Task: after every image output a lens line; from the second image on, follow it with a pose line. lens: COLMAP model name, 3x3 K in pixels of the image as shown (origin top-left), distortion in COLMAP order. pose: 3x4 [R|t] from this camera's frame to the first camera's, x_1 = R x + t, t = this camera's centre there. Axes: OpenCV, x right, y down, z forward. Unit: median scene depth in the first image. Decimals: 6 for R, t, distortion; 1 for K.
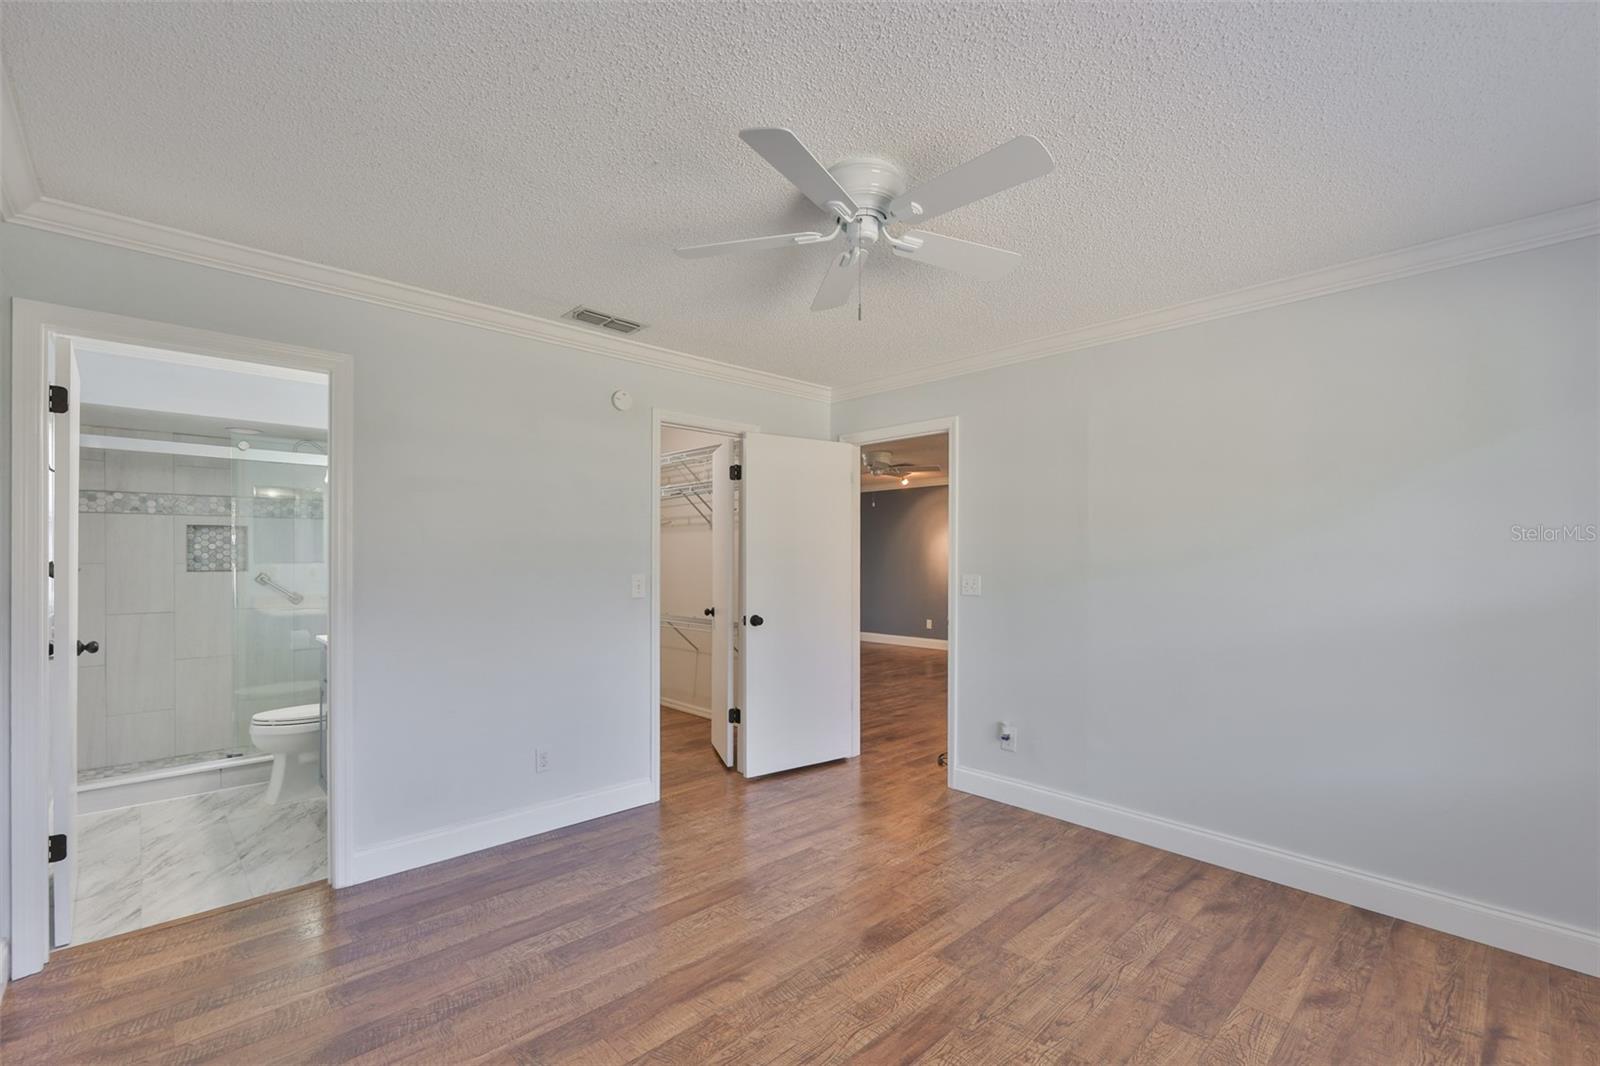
lens RADIAL K [[701.0, 0, 808.7], [0, 701.0, 547.6], [0, 0, 1]] dist [0.003729, -0.000277]
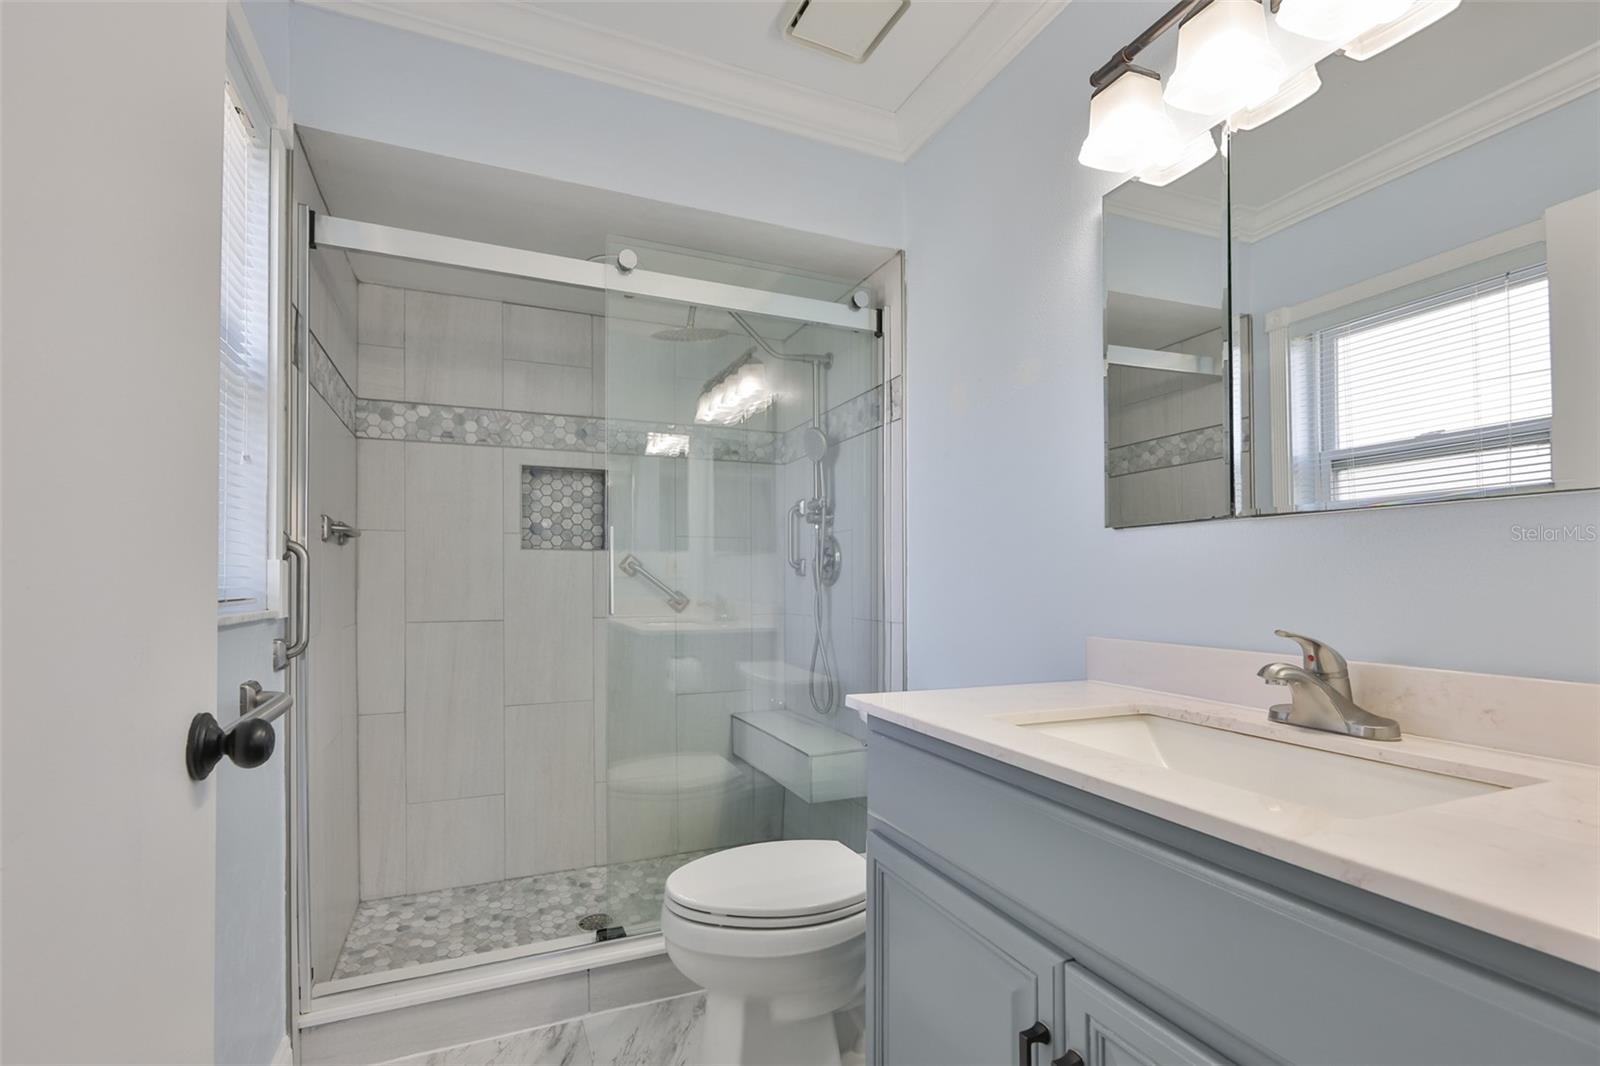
lens RADIAL K [[701.0, 0, 803.2], [0, 701.0, 572.8], [0, 0, 1]] dist [0.003729, -0.000277]
pose [[0.947142, 0.001809, -0.320809, -0.483958], [-0.001084, 0.999996, 0.002439, 0.051327], [0.320812, -0.001962, 0.947141, 0.532675]]
